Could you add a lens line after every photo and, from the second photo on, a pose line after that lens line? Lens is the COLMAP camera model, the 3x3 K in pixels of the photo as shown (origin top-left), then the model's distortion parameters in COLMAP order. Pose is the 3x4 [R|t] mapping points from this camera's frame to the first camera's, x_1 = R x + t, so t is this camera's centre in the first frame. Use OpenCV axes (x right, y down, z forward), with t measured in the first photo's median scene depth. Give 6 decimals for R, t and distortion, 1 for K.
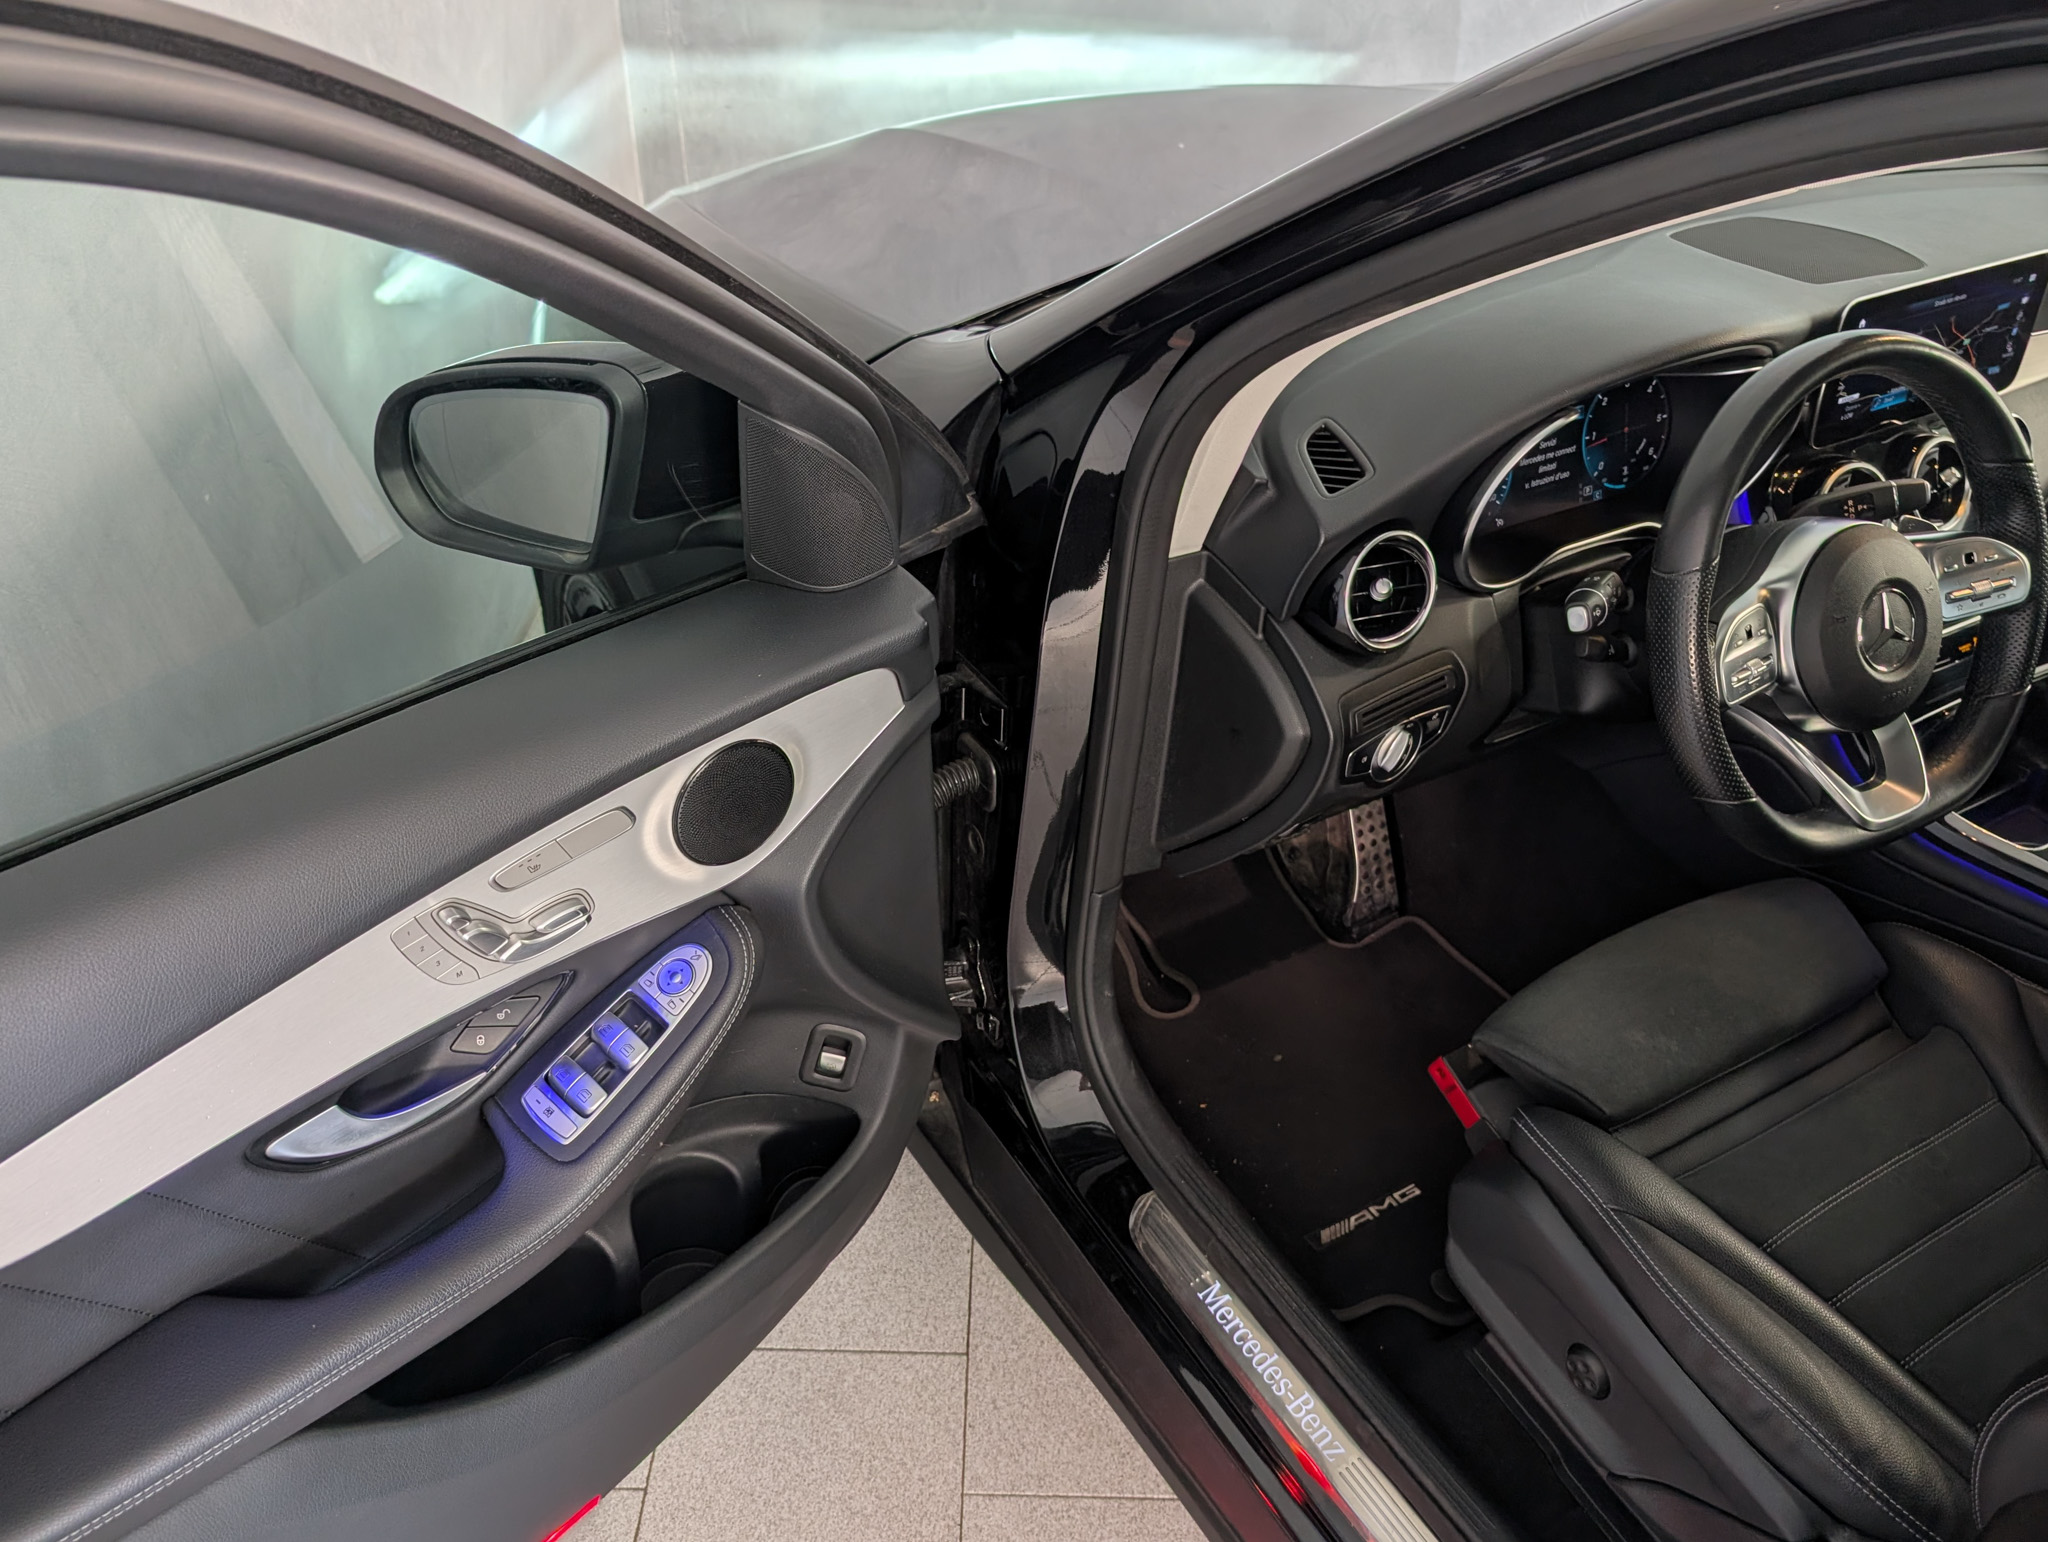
lens RADIAL K [[1482.0, 0, 1024.4], [0, 1482.0, 789.8], [0, 0, 1]] dist [-0.027189, 0.000245]
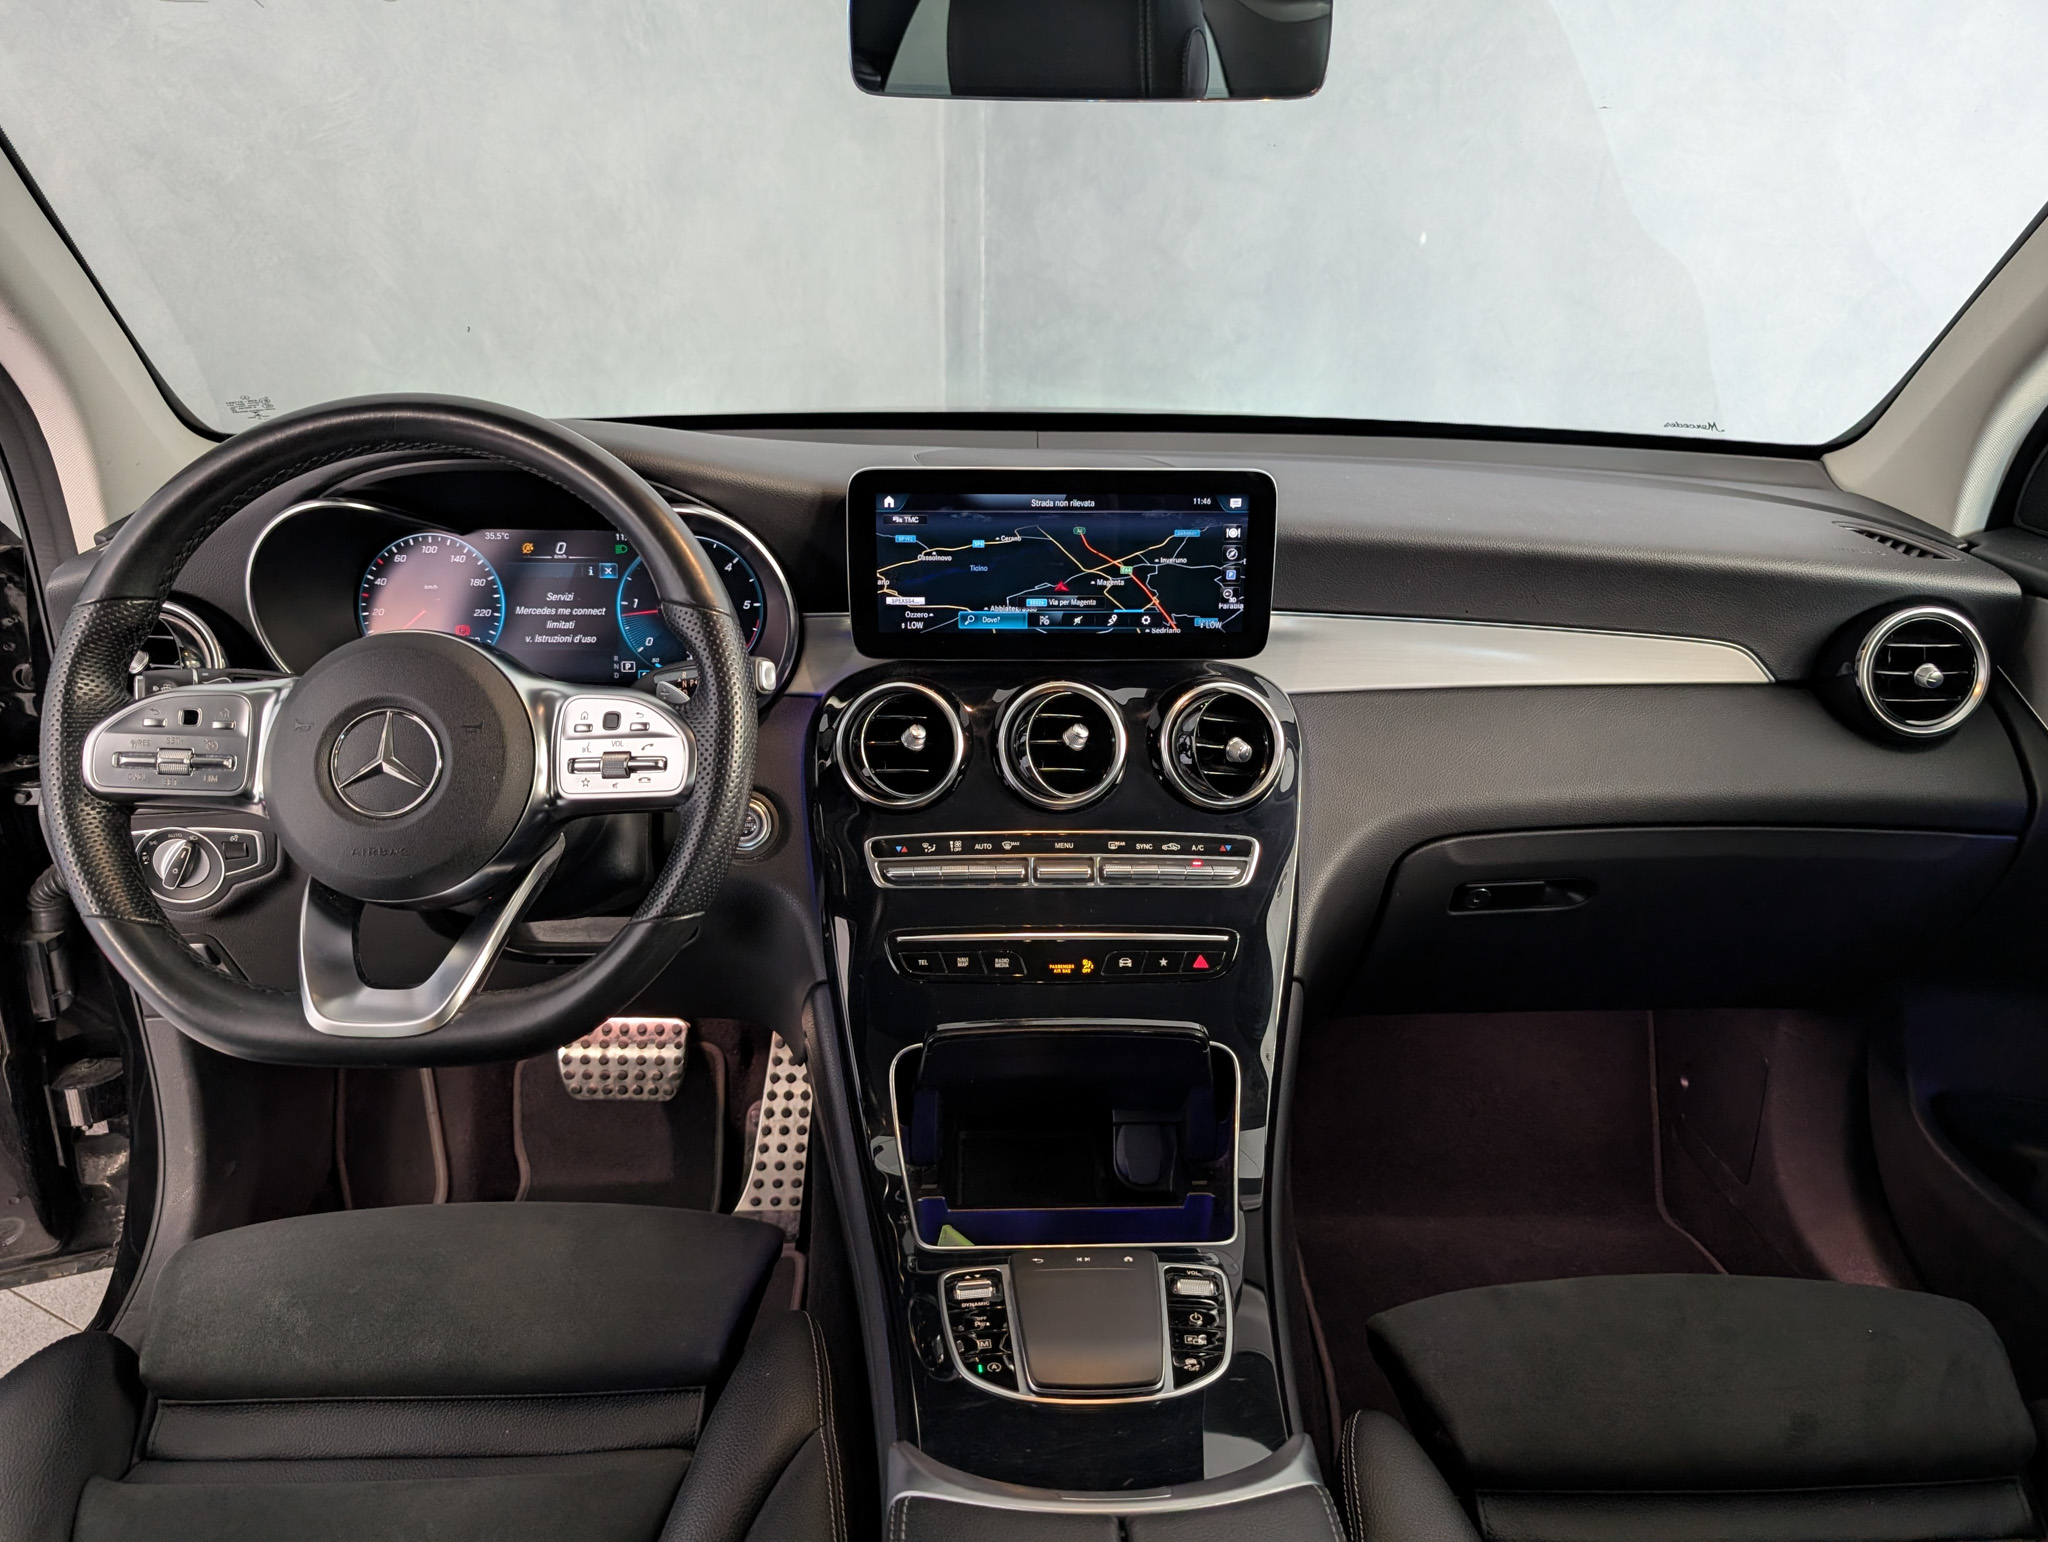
lens RADIAL K [[1482.0, 0, 977.1], [0, 1482.0, 694.7], [0, 0, 1]] dist [-0.027189, 0.000245]
pose [[0.894676, 0.162634, -0.416060, 0.939302], [-0.282711, 0.927264, -0.245469, -0.035662], [0.345876, 0.337240, 0.875579, 0.333753]]
